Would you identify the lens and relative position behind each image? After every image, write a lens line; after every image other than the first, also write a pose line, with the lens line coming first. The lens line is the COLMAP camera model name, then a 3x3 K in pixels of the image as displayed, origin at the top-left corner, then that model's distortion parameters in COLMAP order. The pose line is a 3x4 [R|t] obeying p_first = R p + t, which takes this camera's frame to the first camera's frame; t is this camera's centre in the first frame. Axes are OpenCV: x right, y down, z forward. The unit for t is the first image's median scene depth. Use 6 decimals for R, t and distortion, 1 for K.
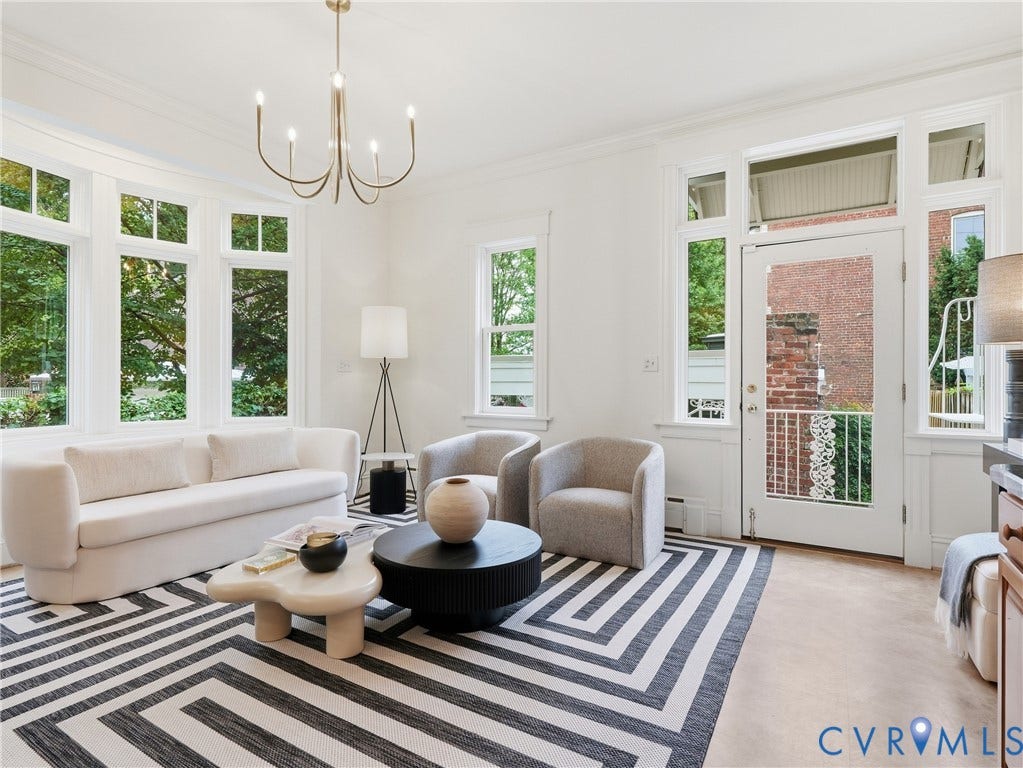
lens RADIAL K [[539.7, 0, 496.8], [0, 539.7, 381.5], [0, 0, 1]] dist [0.000153, 0.003723]
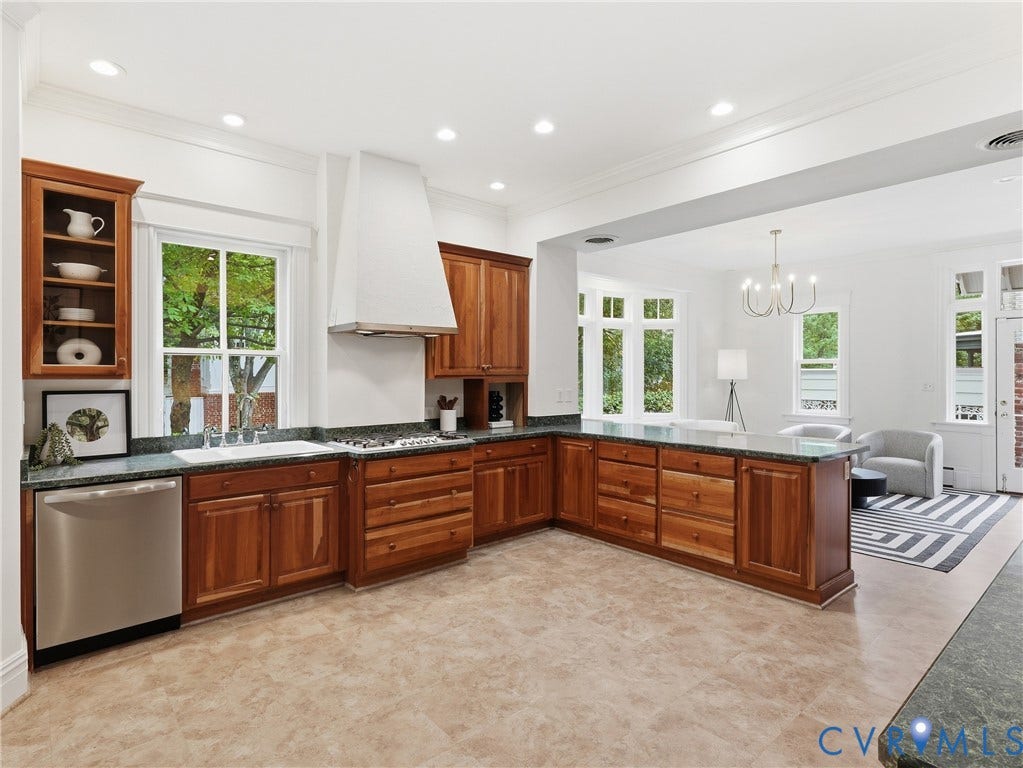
lens RADIAL K [[539.7, 0, 506.6], [0, 539.7, 374.4], [0, 0, 1]] dist [0.000153, 0.003723]
pose [[0.953746, -0.004043, -0.300586, -0.491705], [0.003565, 0.999991, -0.002138, -0.076406], [0.300592, 0.000968, 0.953752, -1.062714]]
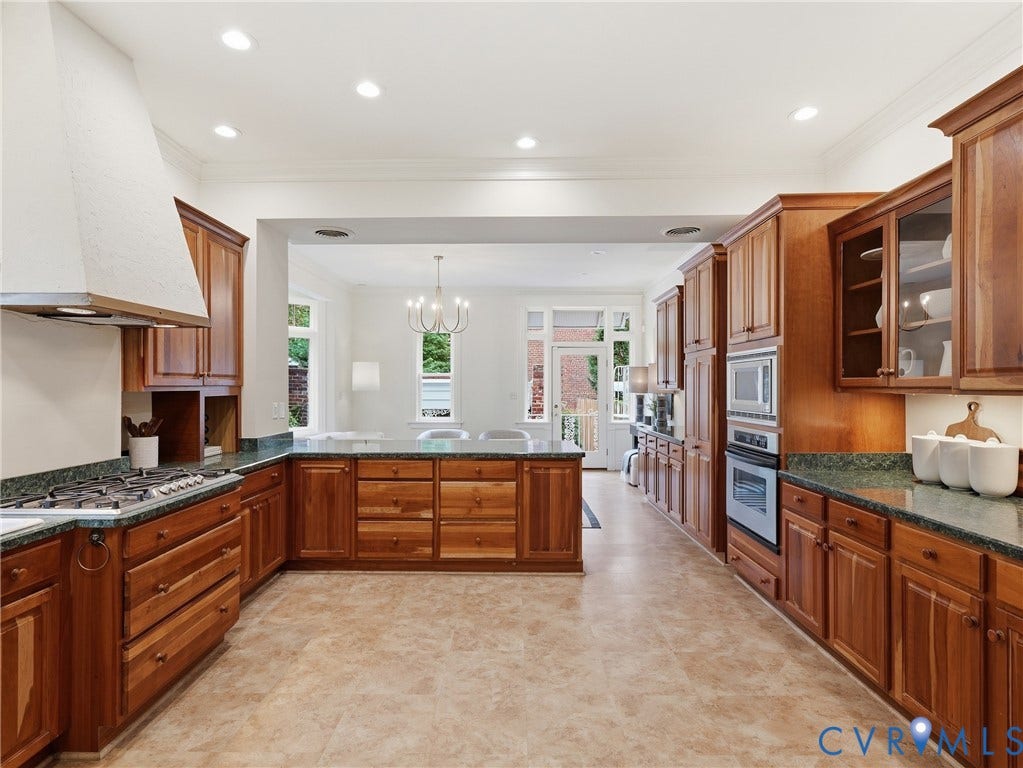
lens RADIAL K [[539.7, 0, 494.0], [0, 539.7, 388.9], [0, 0, 1]] dist [0.000153, 0.003723]
pose [[0.859623, -0.004152, 0.510913, -0.975194], [0.001802, 0.999985, 0.005095, -0.076103], [-0.510926, -0.003459, 0.859617, -0.913204]]
